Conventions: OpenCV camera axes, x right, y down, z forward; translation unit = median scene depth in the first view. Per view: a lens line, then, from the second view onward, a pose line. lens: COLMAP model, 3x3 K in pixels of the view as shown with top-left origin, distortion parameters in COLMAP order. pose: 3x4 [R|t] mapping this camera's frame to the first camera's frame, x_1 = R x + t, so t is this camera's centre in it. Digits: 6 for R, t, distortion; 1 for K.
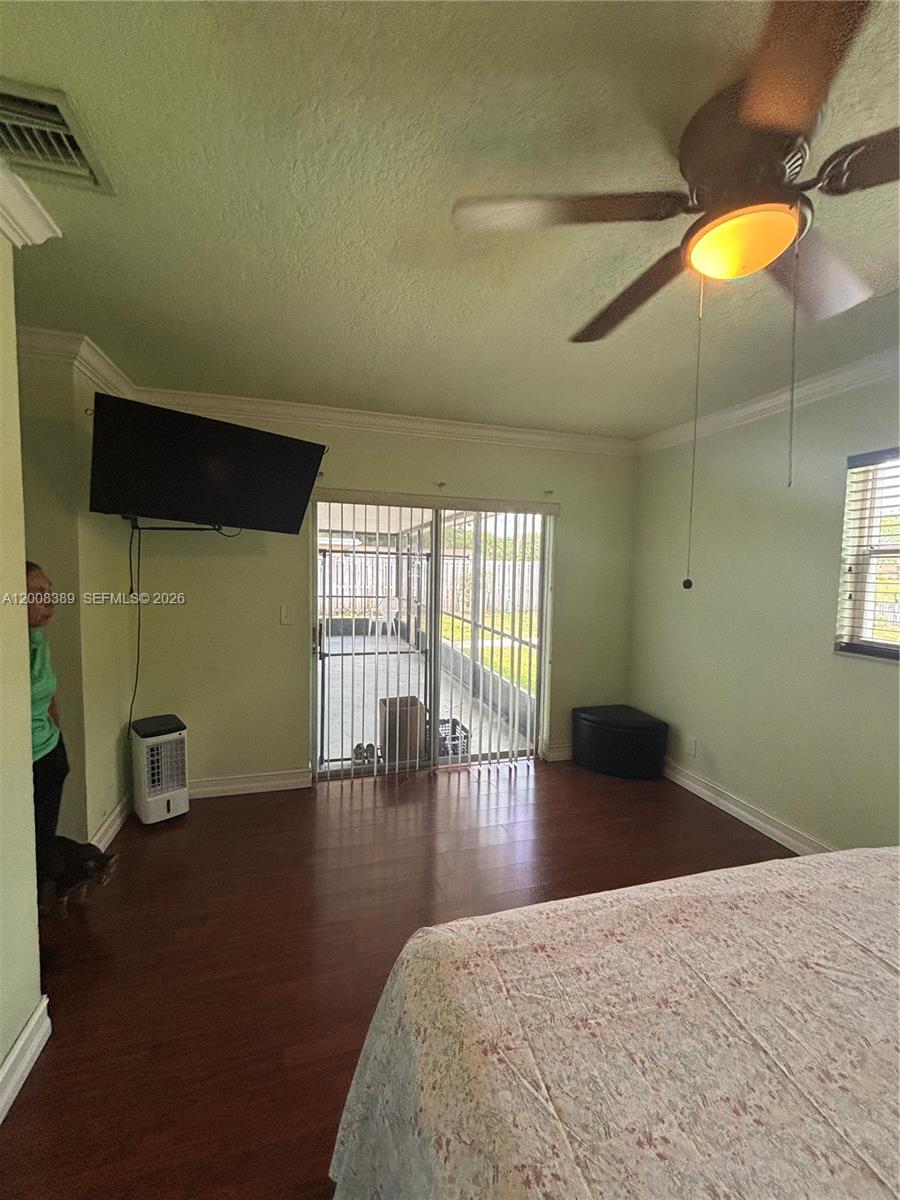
lens RADIAL K [[488.0, 0, 448.3], [0, 488.0, 599.6], [0, 0, 1]] dist [0.009349, -0.000197]
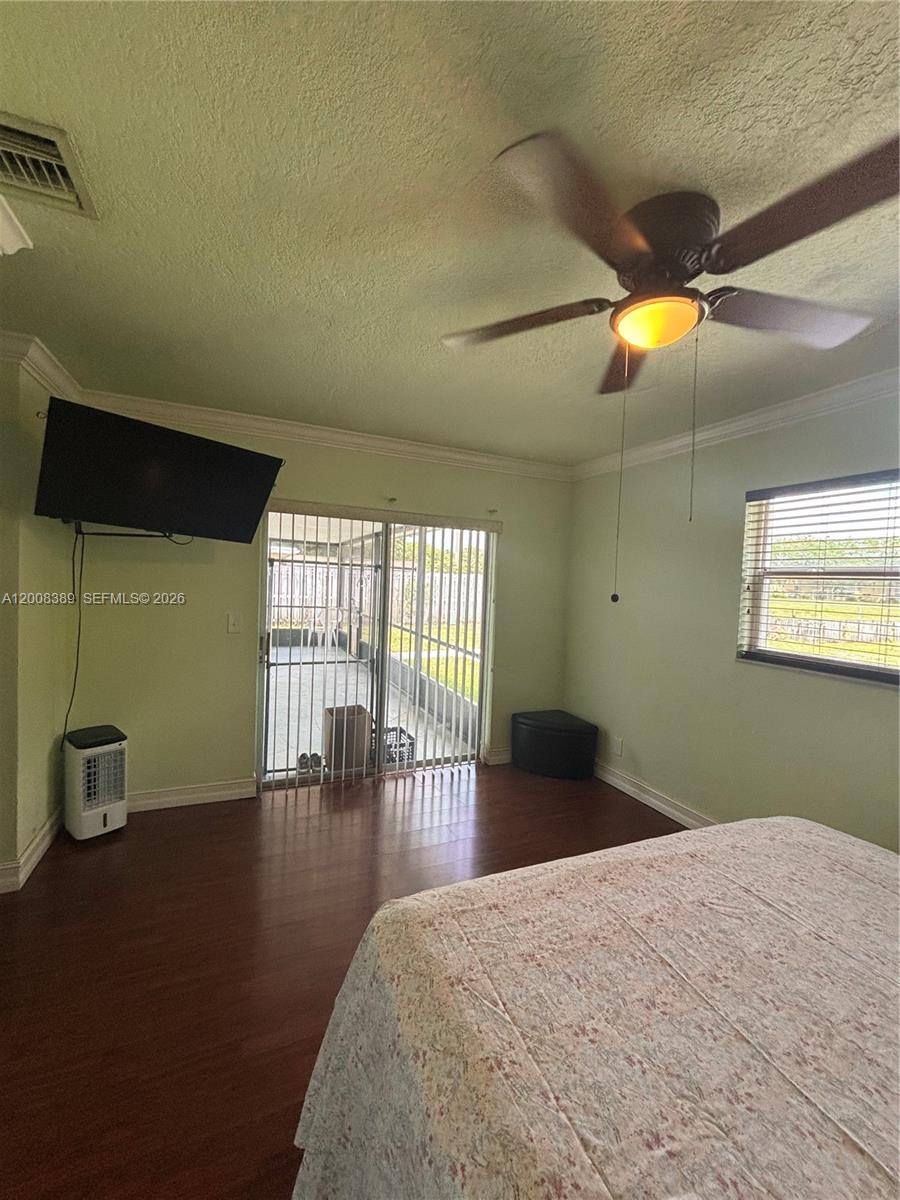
lens RADIAL K [[488.0, 0, 446.8], [0, 488.0, 602.9], [0, 0, 1]] dist [0.009349, -0.000197]
pose [[0.992500, 0.013663, 0.121477, -0.028537], [-0.011443, 0.999755, -0.018951, 0.003614], [-0.121706, 0.017419, 0.992413, -0.060139]]
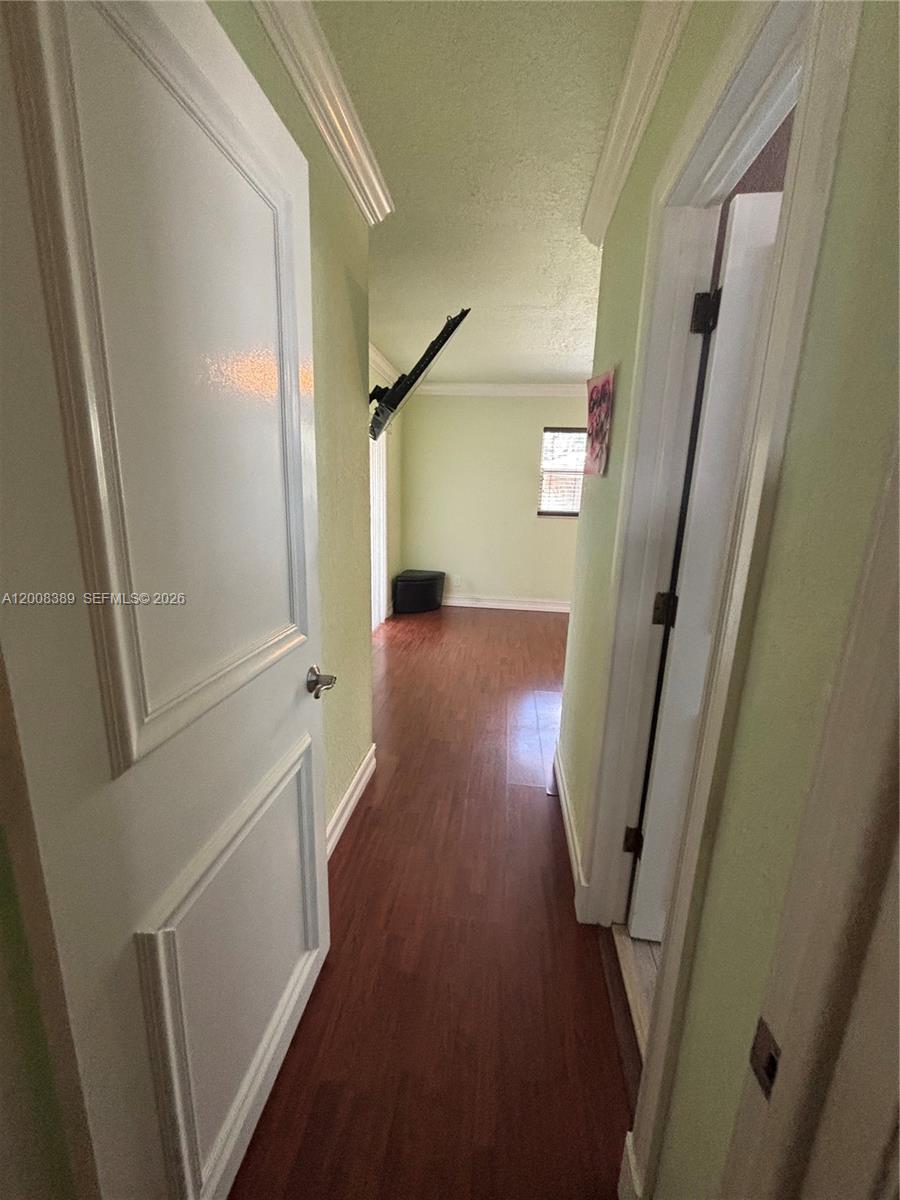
lens RADIAL K [[488.0, 0, 452.2], [0, 488.0, 603.8], [0, 0, 1]] dist [0.009349, -0.000197]
pose [[0.379293, -0.231625, 0.895816, -1.429185], [0.039184, 0.971313, 0.234555, -0.041825], [-0.924447, -0.053863, 0.377488, 0.462773]]
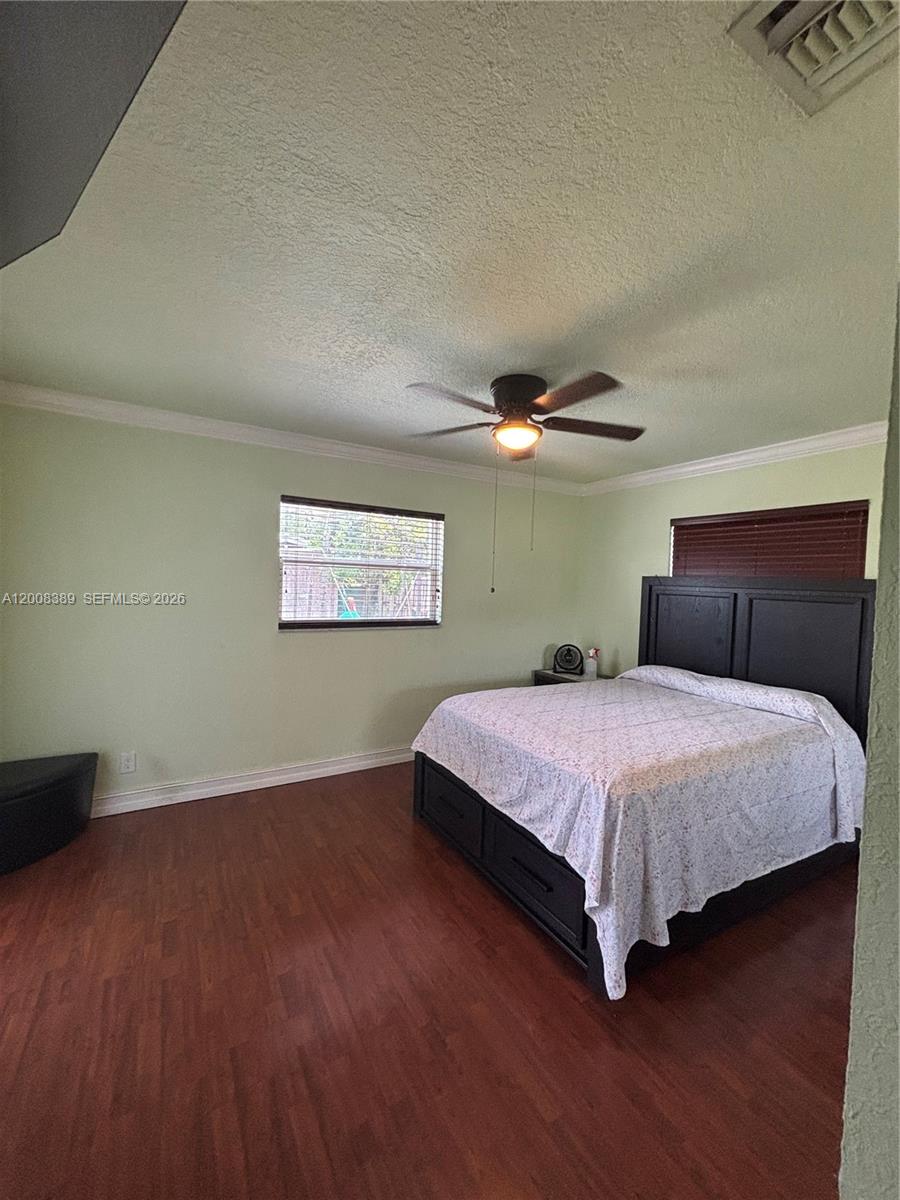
lens RADIAL K [[488.0, 0, 451.7], [0, 488.0, 607.3], [0, 0, 1]] dist [0.009349, -0.000197]
pose [[-0.262117, -0.082088, 0.961538, -0.662873], [0.026055, 0.995410, 0.092083, -0.073175], [-0.964684, 0.049190, -0.258775, 0.841550]]
